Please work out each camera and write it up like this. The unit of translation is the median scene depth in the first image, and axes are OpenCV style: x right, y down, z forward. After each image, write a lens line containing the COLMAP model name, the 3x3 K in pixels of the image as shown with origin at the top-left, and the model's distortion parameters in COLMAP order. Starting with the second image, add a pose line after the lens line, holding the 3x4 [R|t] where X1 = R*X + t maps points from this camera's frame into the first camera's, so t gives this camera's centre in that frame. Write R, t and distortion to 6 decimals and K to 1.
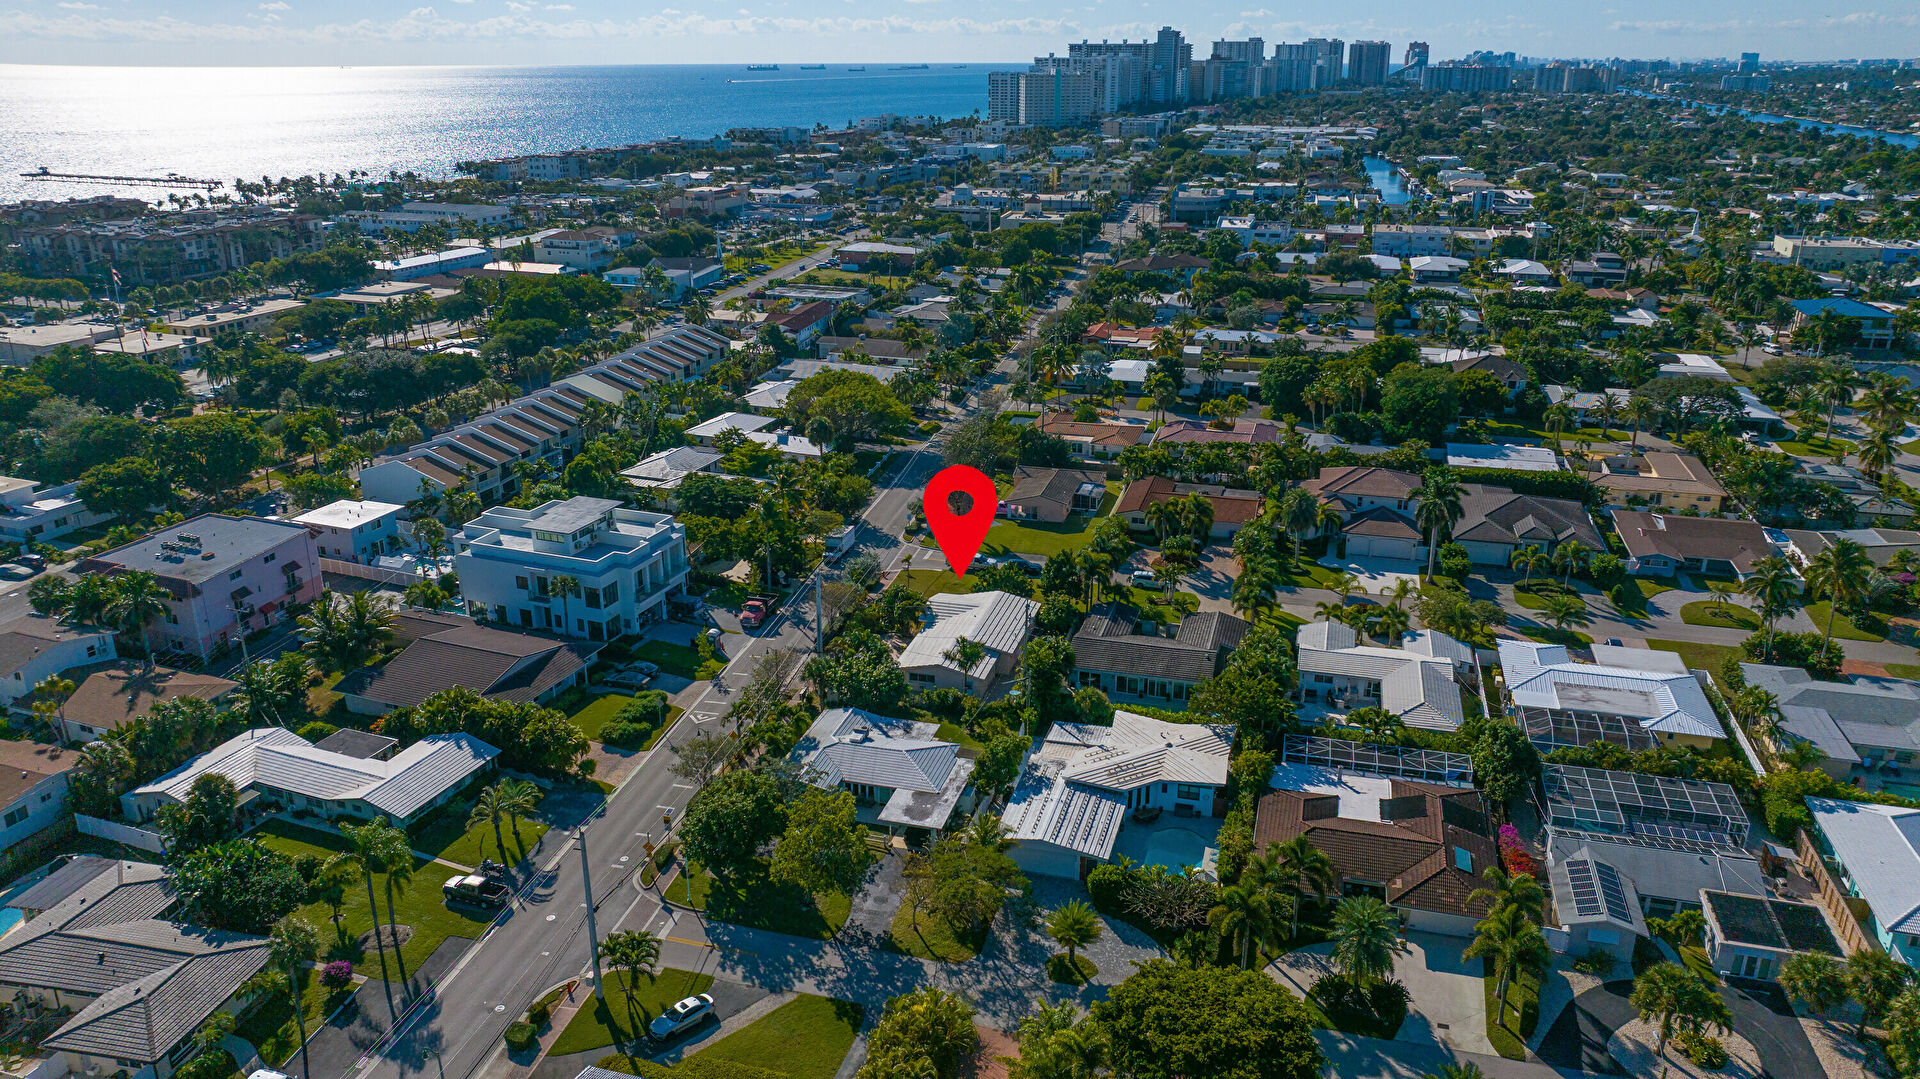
lens RADIAL K [[1358.3, 0, 964.3], [0, 1358.3, 546.5], [0, 0, 1]] dist [-0.019212, 0.004953]
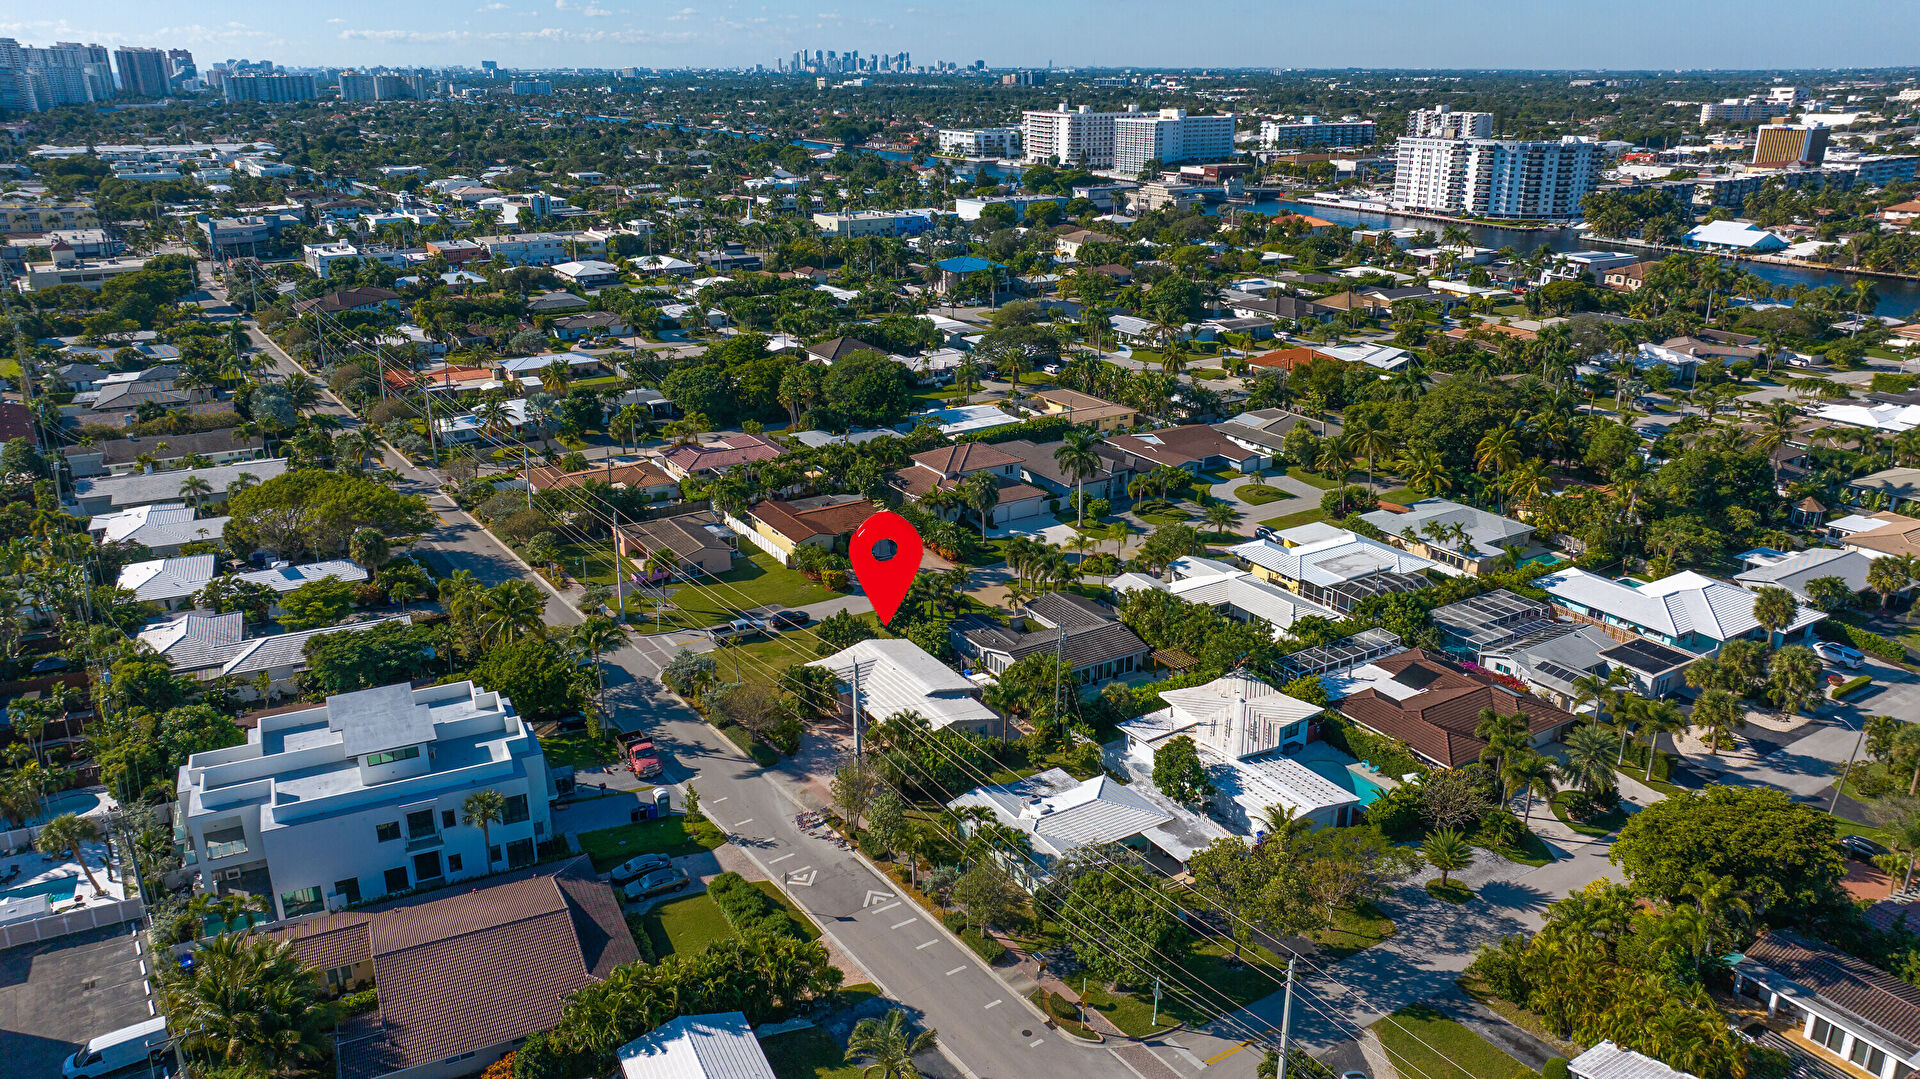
lens RADIAL K [[1358.3, 0, 964.3], [0, 1358.3, 546.5], [0, 0, 1]] dist [-0.019212, 0.004953]
pose [[0.668716, -0.246967, 0.701304, -0.553184], [0.250681, 0.962886, 0.100051, -0.102352], [-0.699984, 0.108898, 0.705807, 0.296860]]
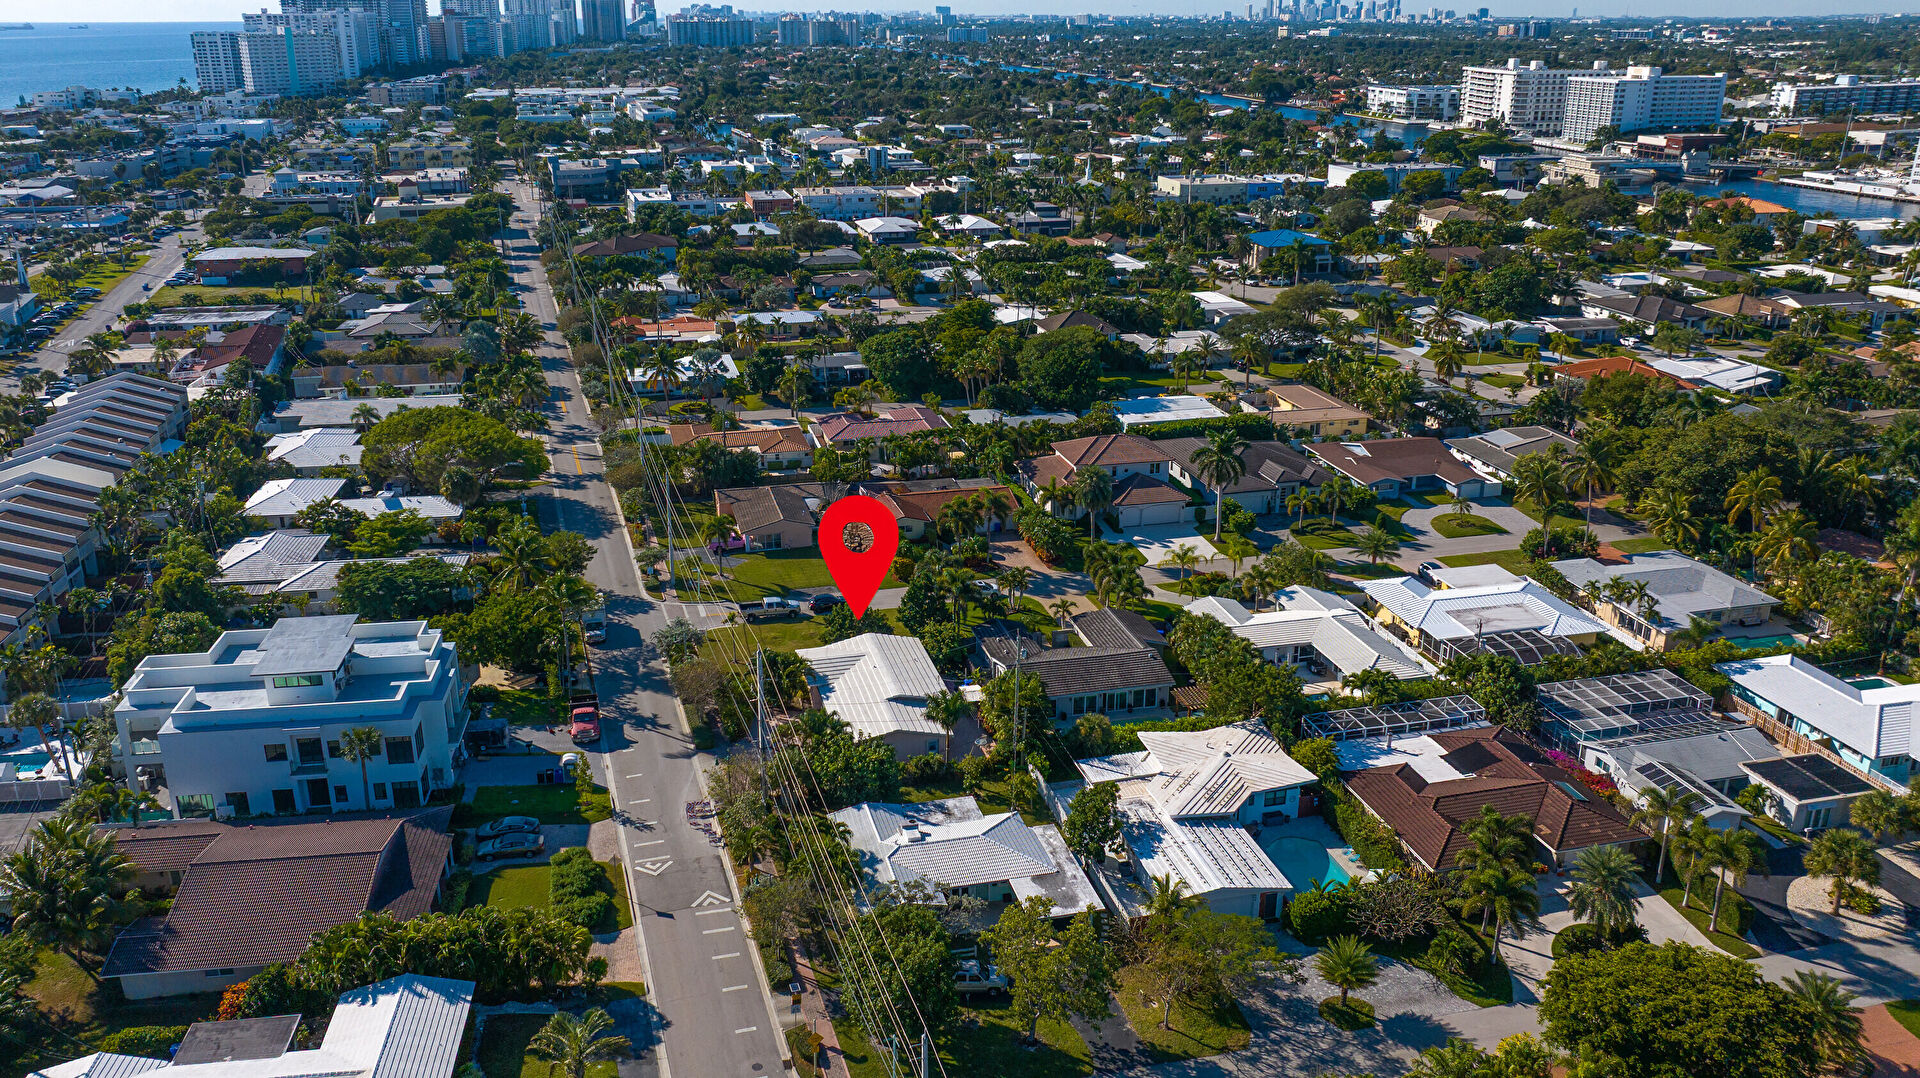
lens RADIAL K [[1495.7, 0, 960.0], [0, 1495.7, 539.0], [0, 0, 1]] dist [-0.020556, 0.000714]
pose [[0.866701, -0.164519, 0.470918, -0.351674], [0.167803, 0.985187, 0.035350, -0.048175], [-0.469757, 0.048384, 0.881469, 0.146508]]
